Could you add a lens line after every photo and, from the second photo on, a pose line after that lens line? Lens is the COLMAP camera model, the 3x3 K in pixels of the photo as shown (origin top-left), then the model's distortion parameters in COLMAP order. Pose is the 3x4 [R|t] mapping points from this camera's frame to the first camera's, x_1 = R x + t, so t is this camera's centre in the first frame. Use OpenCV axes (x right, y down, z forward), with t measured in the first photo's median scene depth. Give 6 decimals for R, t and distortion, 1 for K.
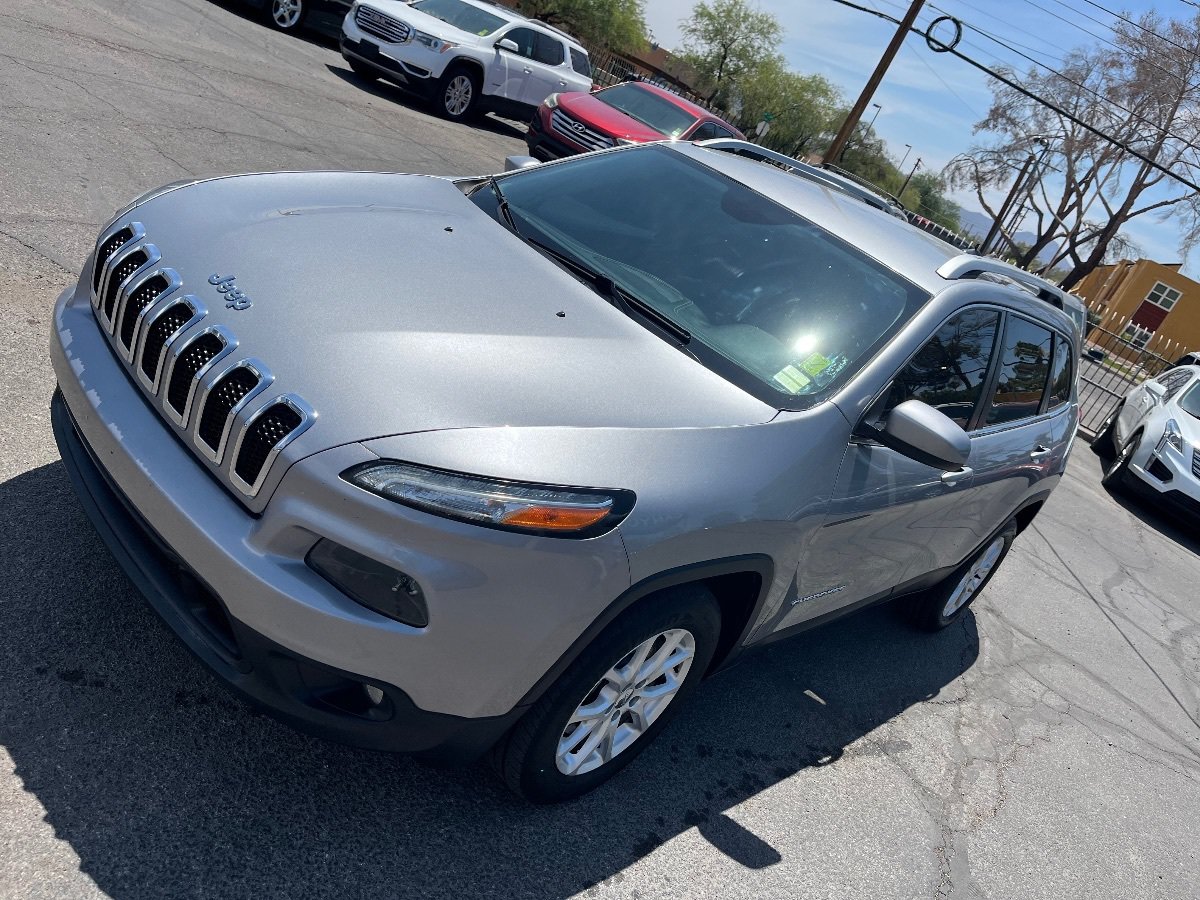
lens RADIAL K [[940.4, 0, 607.7], [0, 940.4, 438.1], [0, 0, 1]] dist [0.095134, -0.141061]
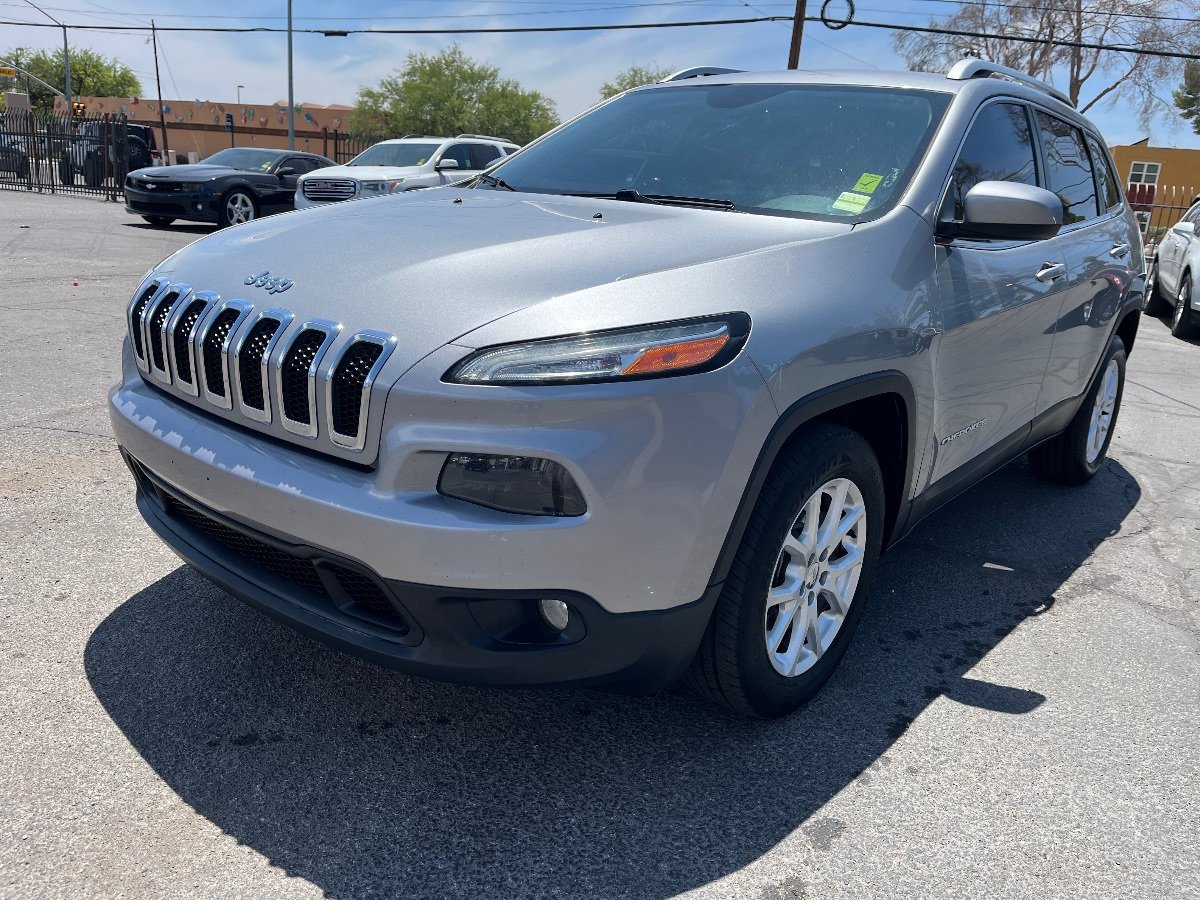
lens RADIAL K [[936.5, 0, 610.0], [0, 936.5, 447.7], [0, 0, 1]] dist [0.084008, -0.137145]
pose [[0.931017, -0.363443, -0.033419, -0.084526], [0.358898, 0.928308, -0.097140, 0.169984], [0.066328, 0.078445, 0.994709, 0.075612]]
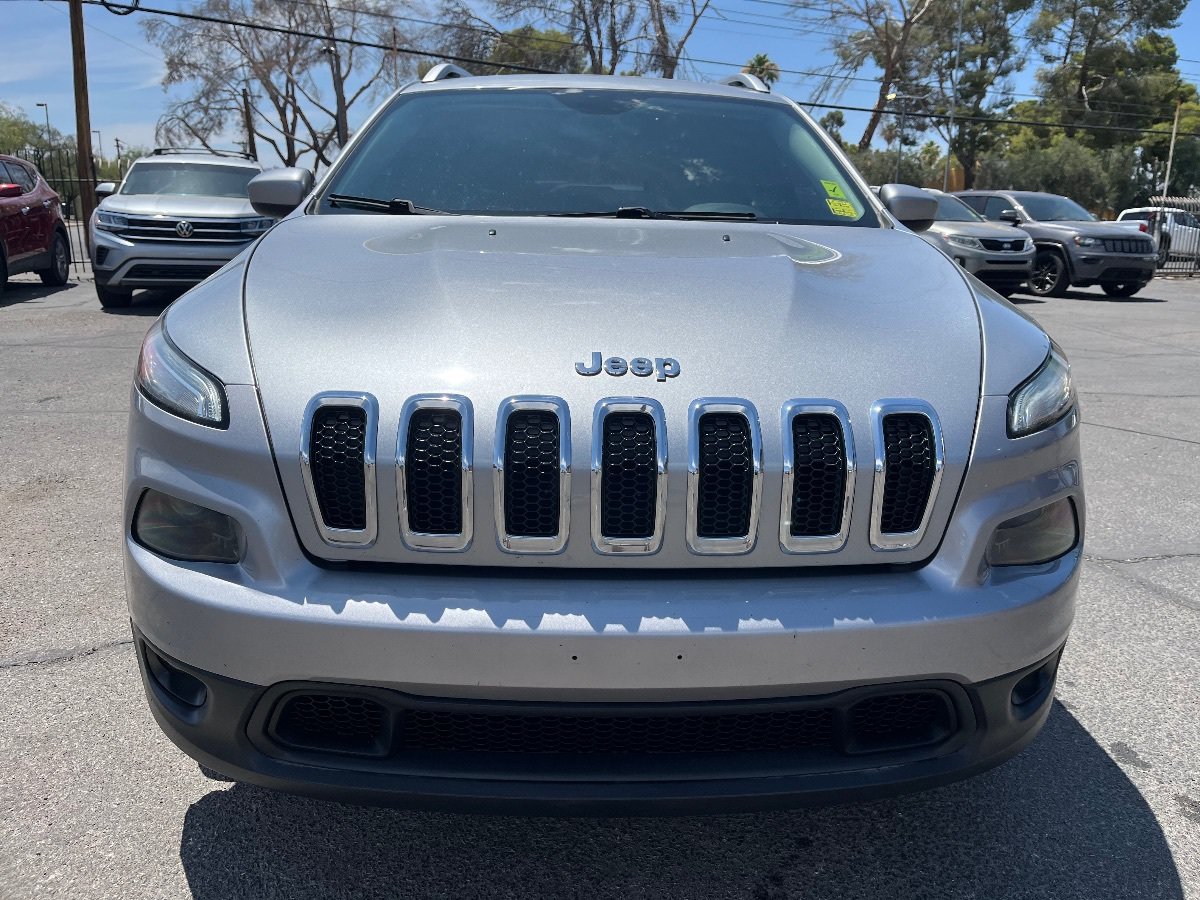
lens RADIAL K [[936.5, 0, 610.0], [0, 936.5, 447.7], [0, 0, 1]] dist [0.084008, -0.137145]
pose [[0.633480, -0.555115, 0.539028, -0.630032], [0.521870, 0.820858, 0.232041, -0.210651], [-0.571275, 0.134309, 0.809695, 0.369466]]
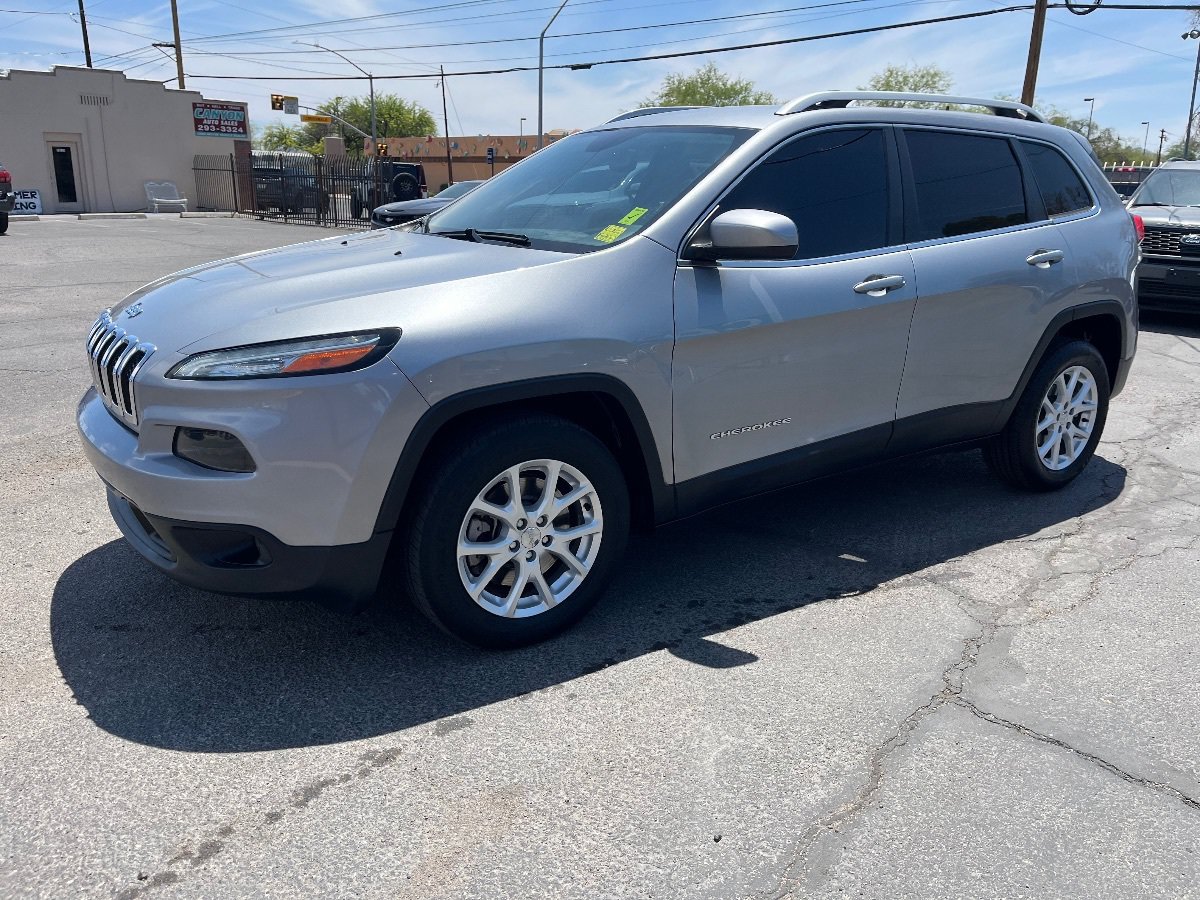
lens RADIAL K [[936.5, 0, 610.0], [0, 936.5, 447.7], [0, 0, 1]] dist [0.084008, -0.137145]
pose [[0.891273, -0.340224, -0.299802, 0.448048], [0.289160, 0.935682, -0.202203, 0.405873], [0.349314, 0.093527, 0.932326, -0.017309]]
